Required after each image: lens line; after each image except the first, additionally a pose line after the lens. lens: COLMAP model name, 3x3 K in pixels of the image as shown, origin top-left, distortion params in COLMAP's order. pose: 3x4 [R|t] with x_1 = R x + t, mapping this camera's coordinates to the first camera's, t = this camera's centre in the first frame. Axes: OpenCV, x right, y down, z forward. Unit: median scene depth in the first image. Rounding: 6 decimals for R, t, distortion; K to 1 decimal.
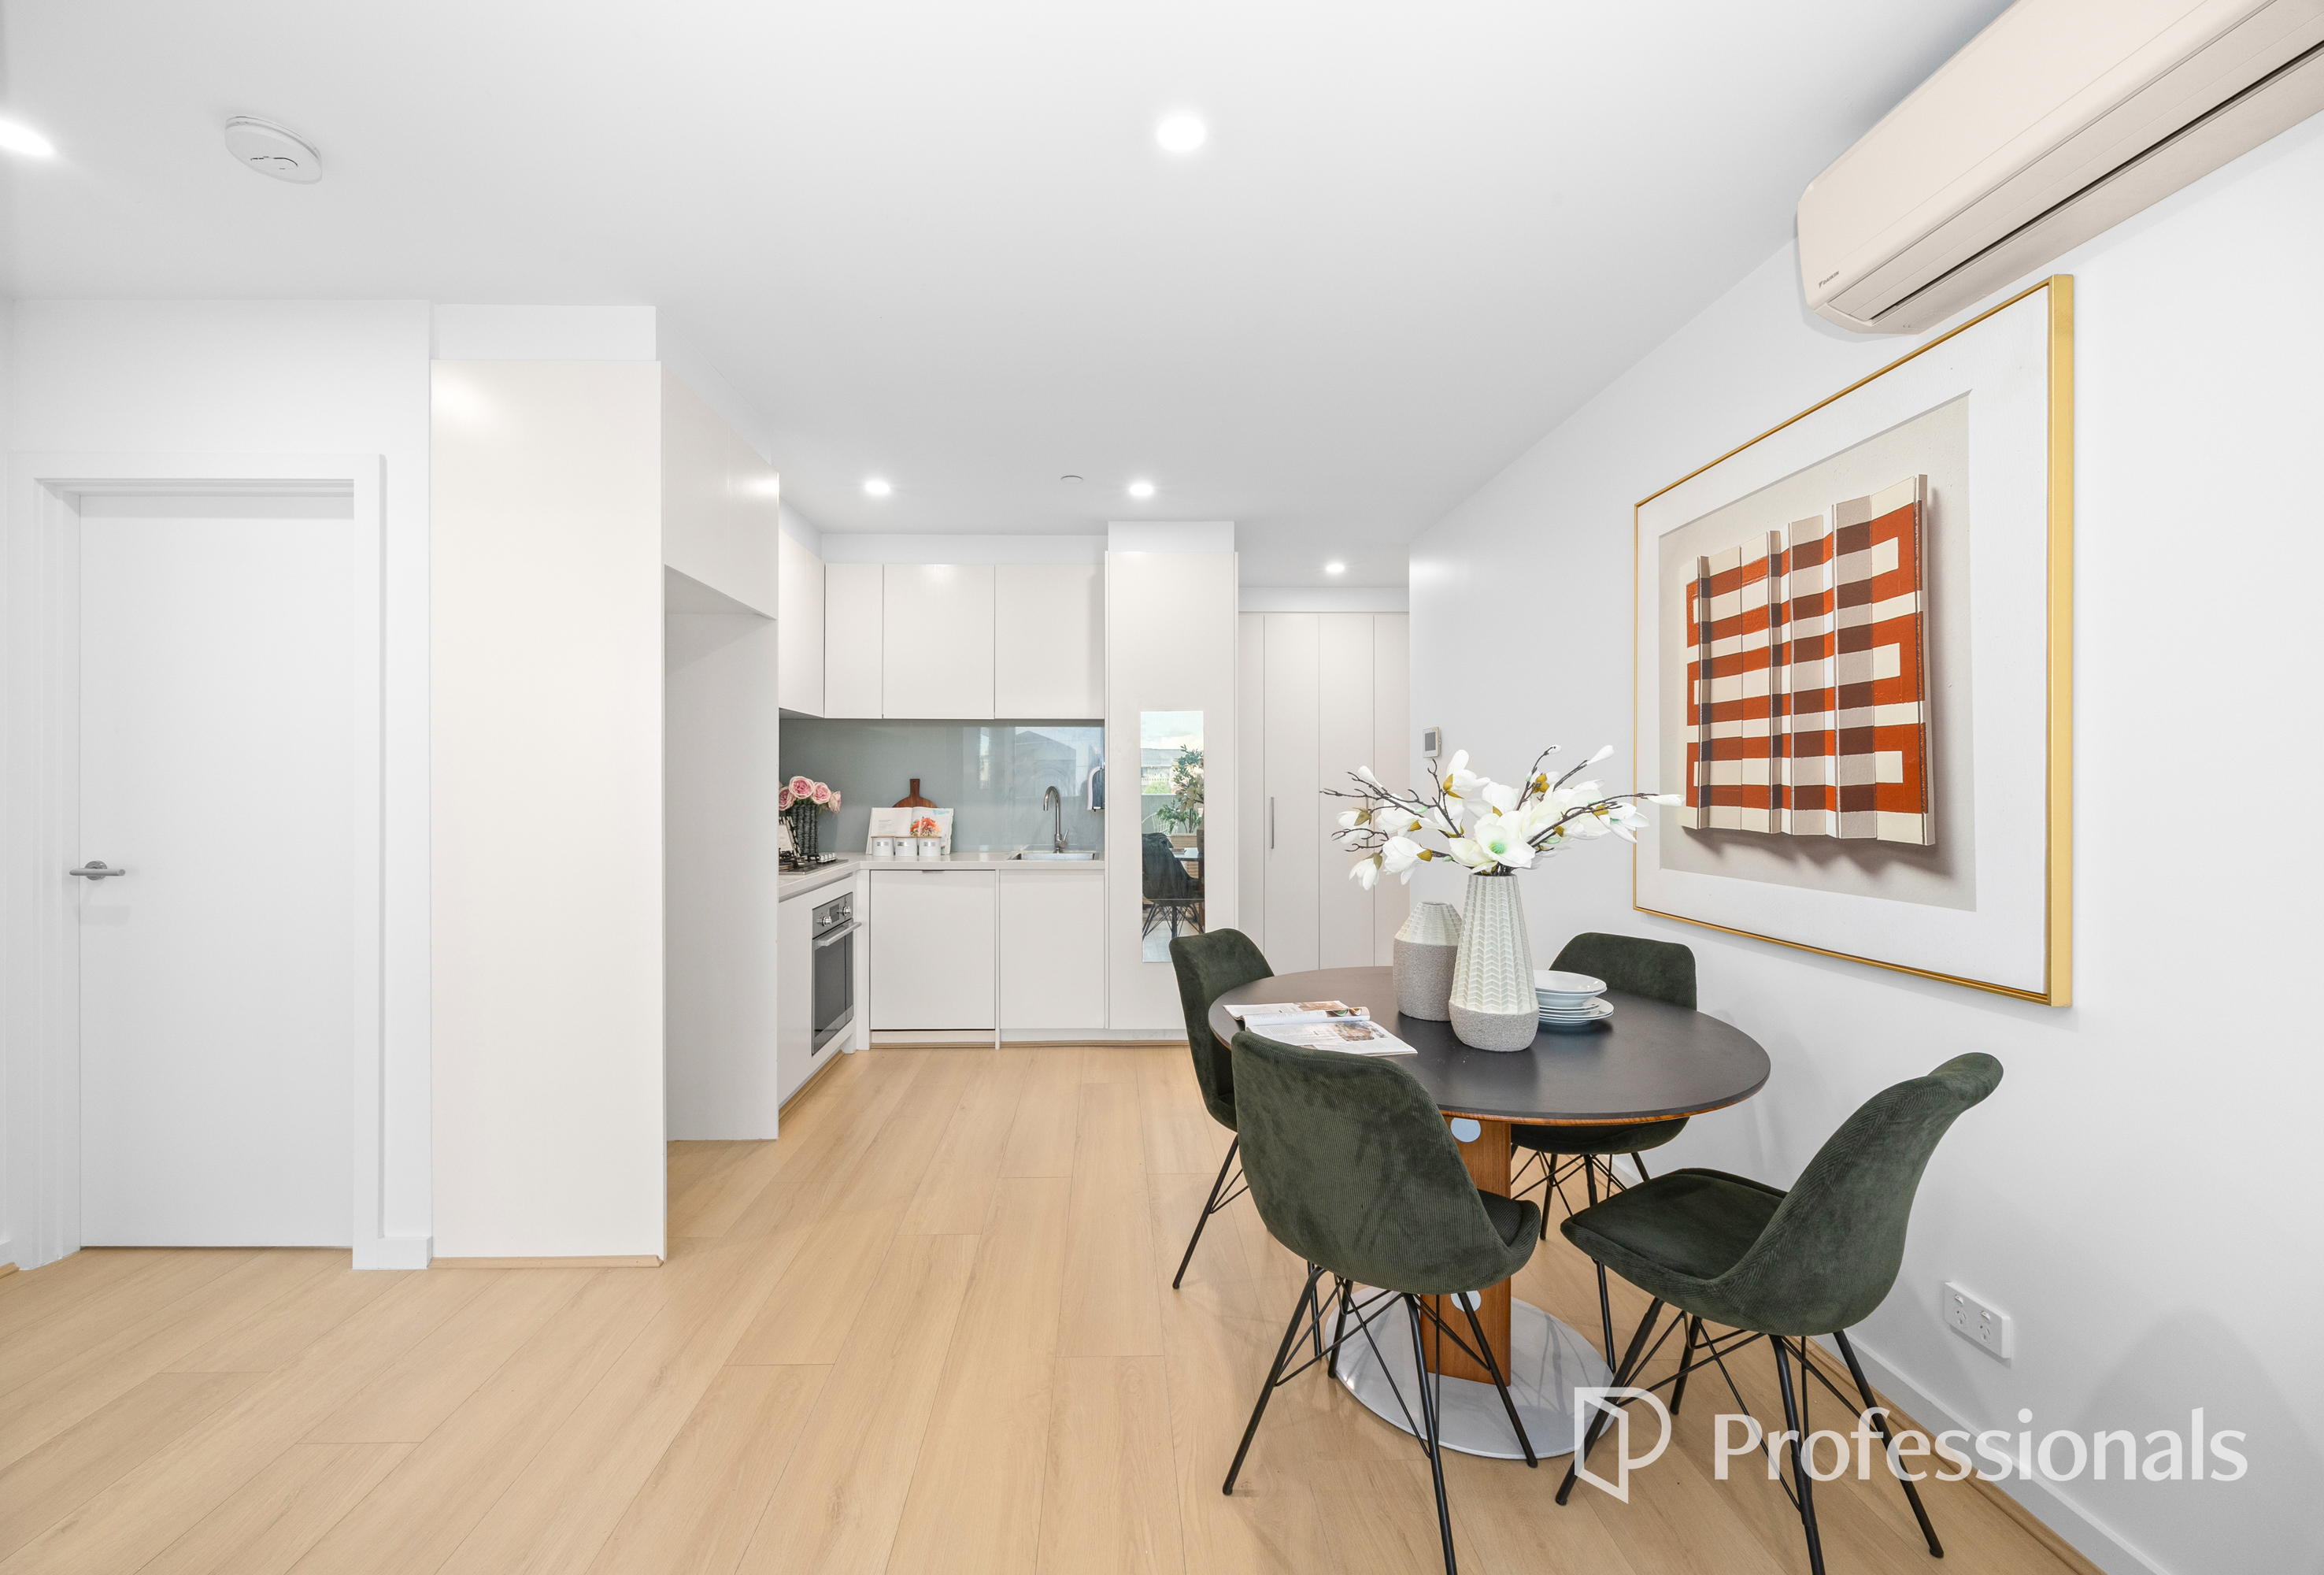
lens RADIAL K [[943.6, 0, 1149.9], [0, 943.6, 776.1], [0, 0, 1]] dist [0.001833, -0.000028]
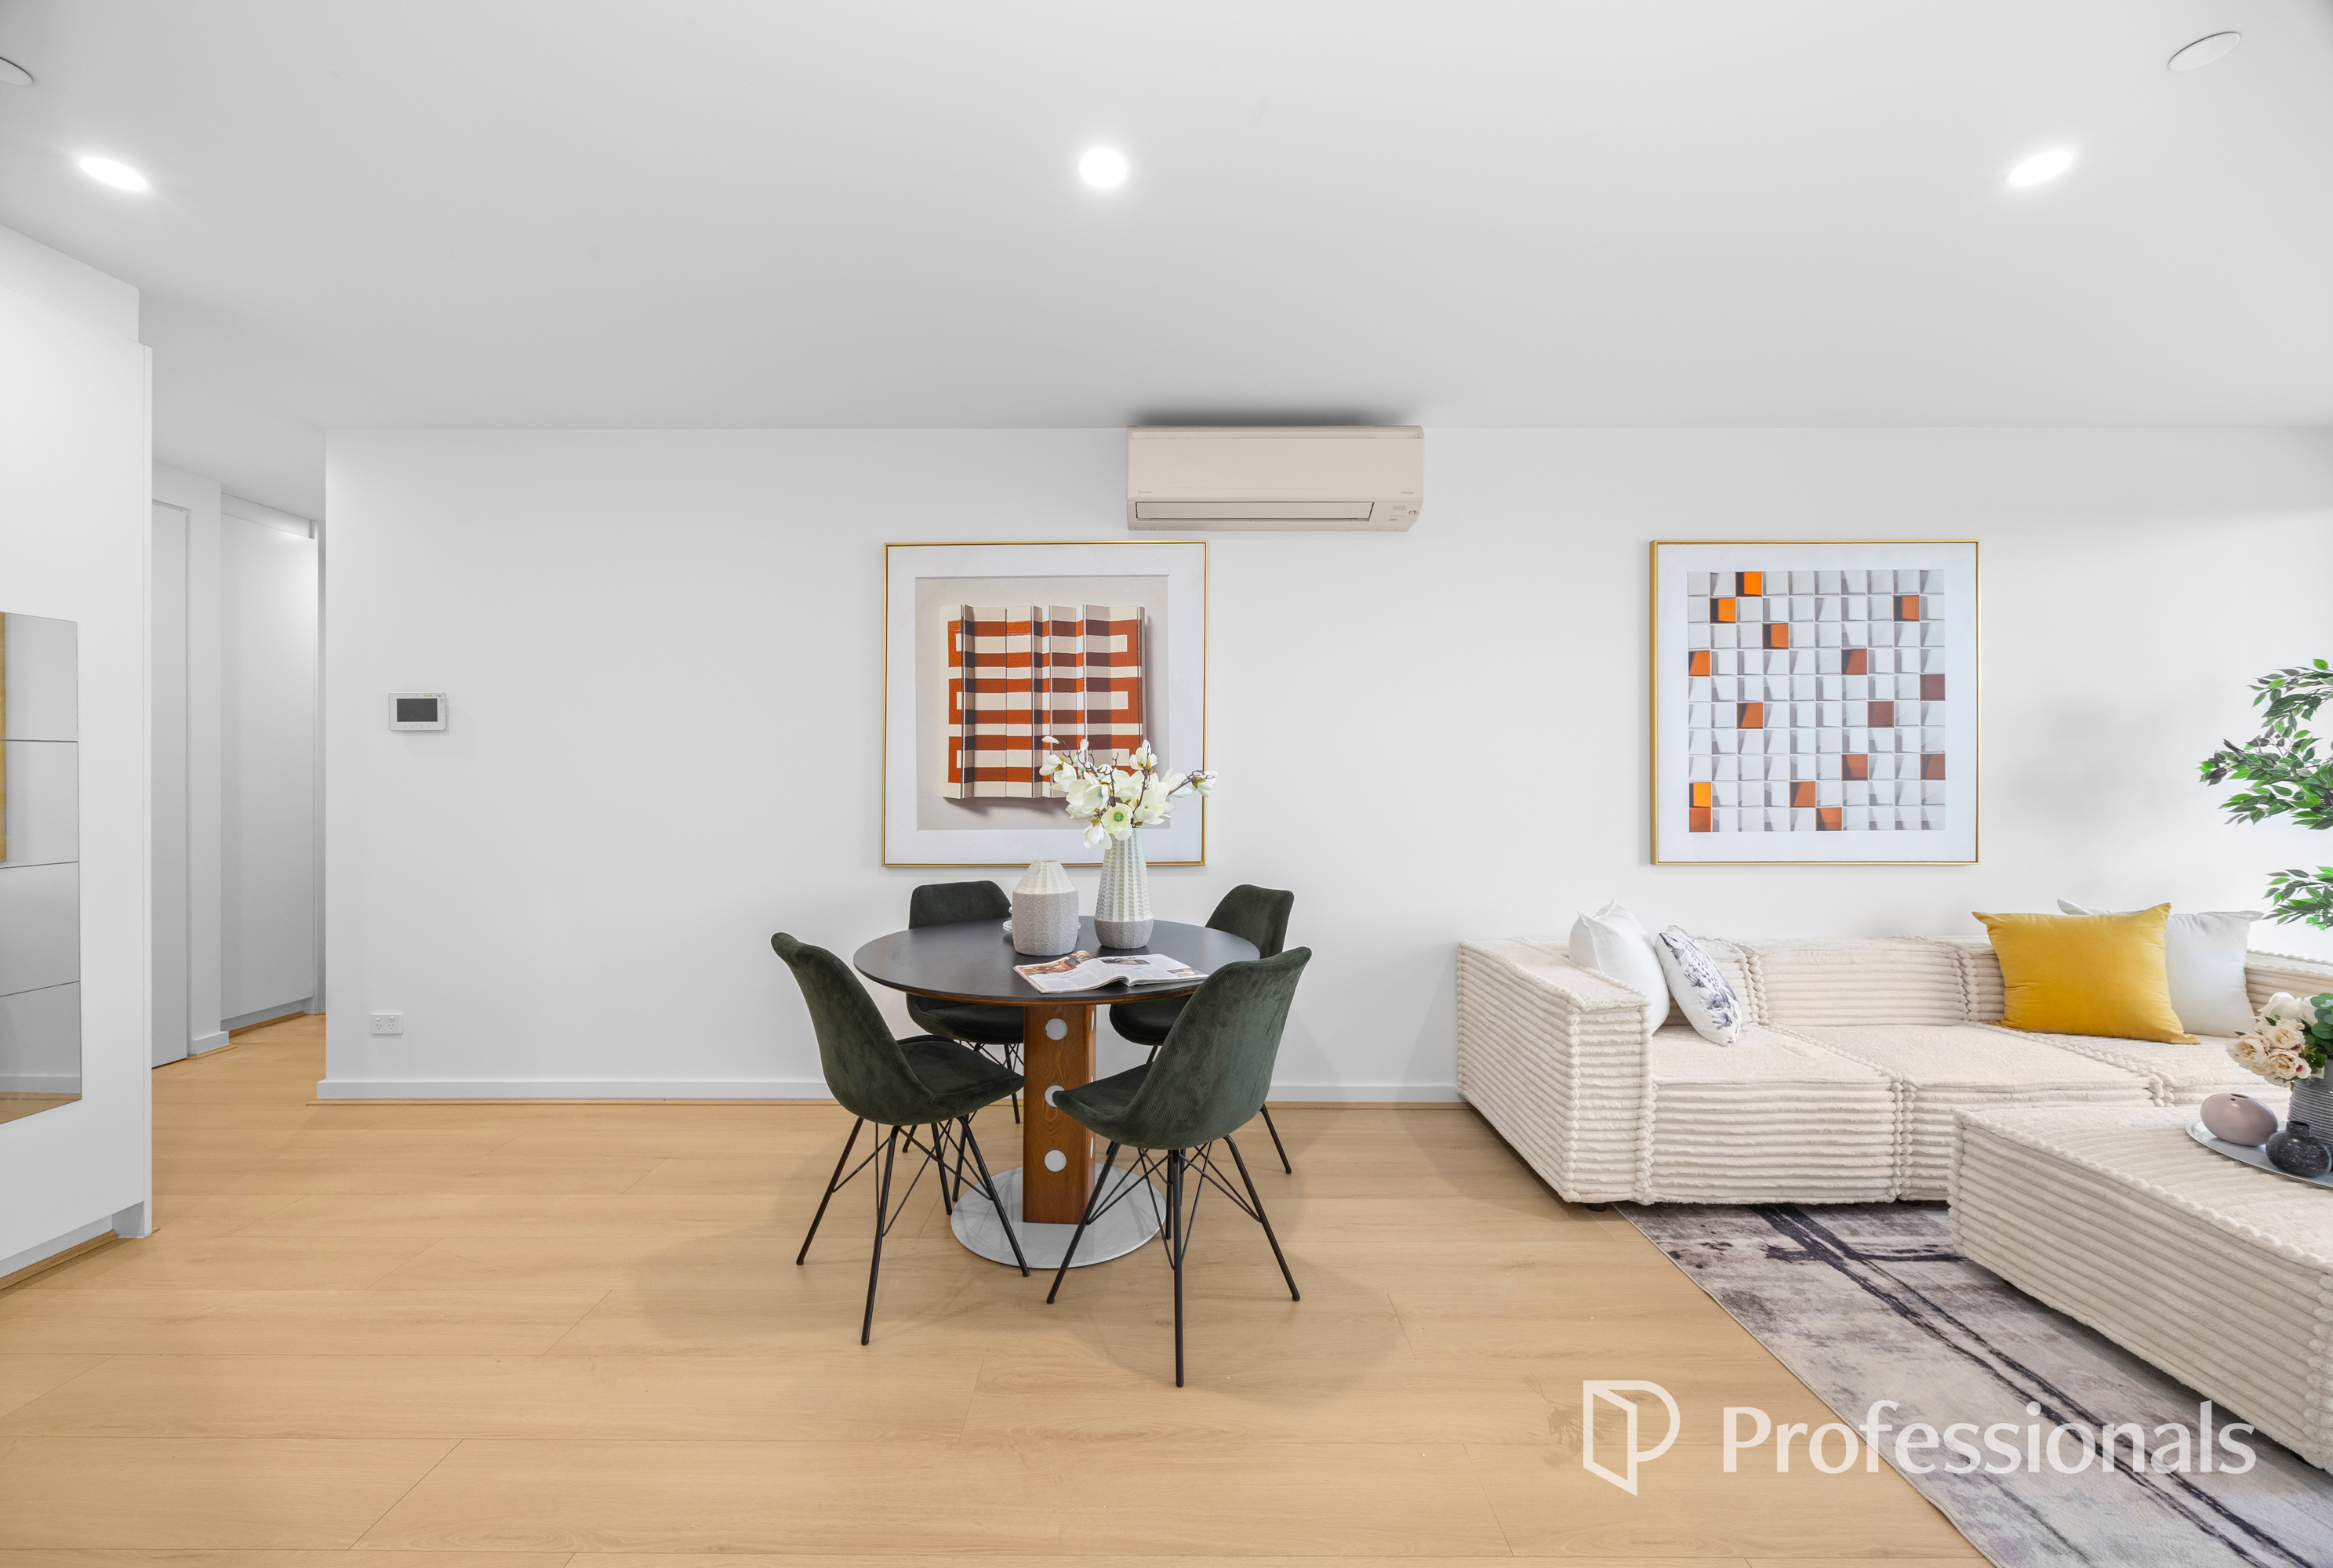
lens RADIAL K [[905.6, 0, 1169.0], [0, 905.6, 772.2], [0, 0, 1]] dist [-0.001313, -0.000210]
pose [[0.003608, 0.003685, 0.999987, -0.450098], [-0.008245, 0.999959, -0.003655, 0.011446], [-0.999960, -0.008231, 0.003639, 0.405738]]
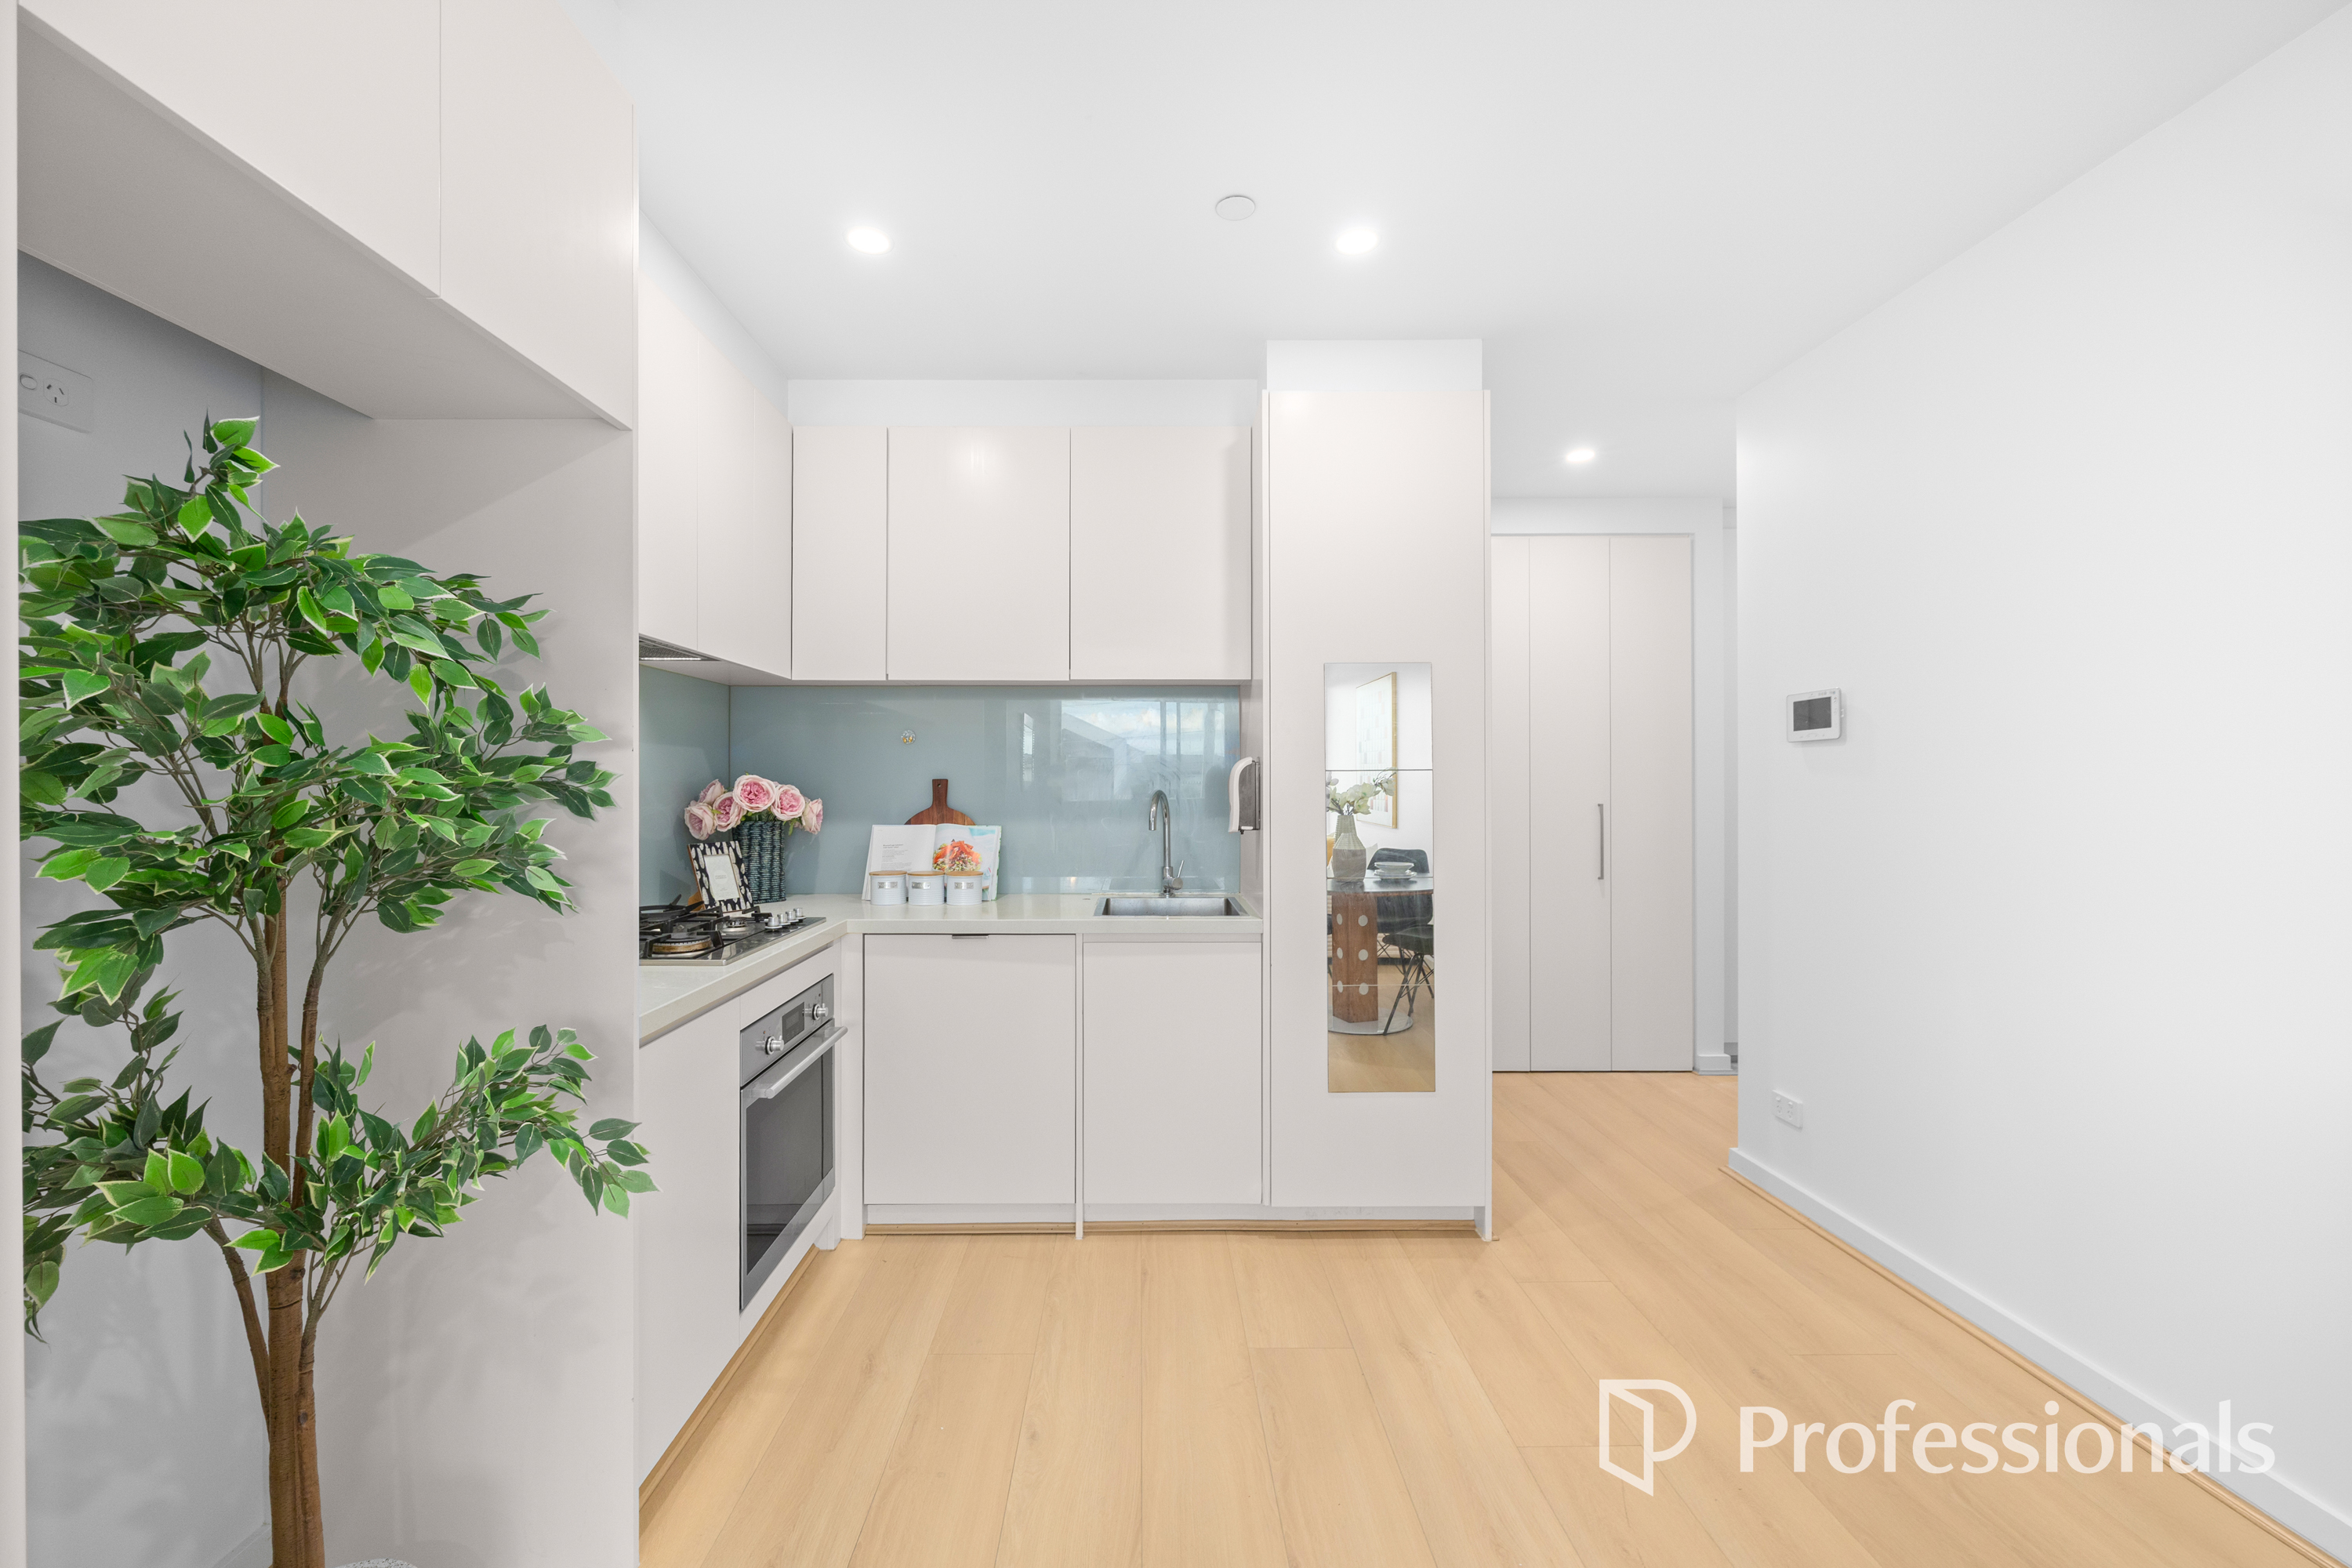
lens RADIAL K [[923.5, 0, 1167.0], [0, 923.5, 784.0], [0, 0, 1]] dist [-0.004533, 0.000542]
pose [[0.999929, -0.001234, -0.011858, -0.103364], [0.001356, 0.999946, 0.010275, -0.000055], [0.011844, -0.010291, 0.999877, 0.440978]]
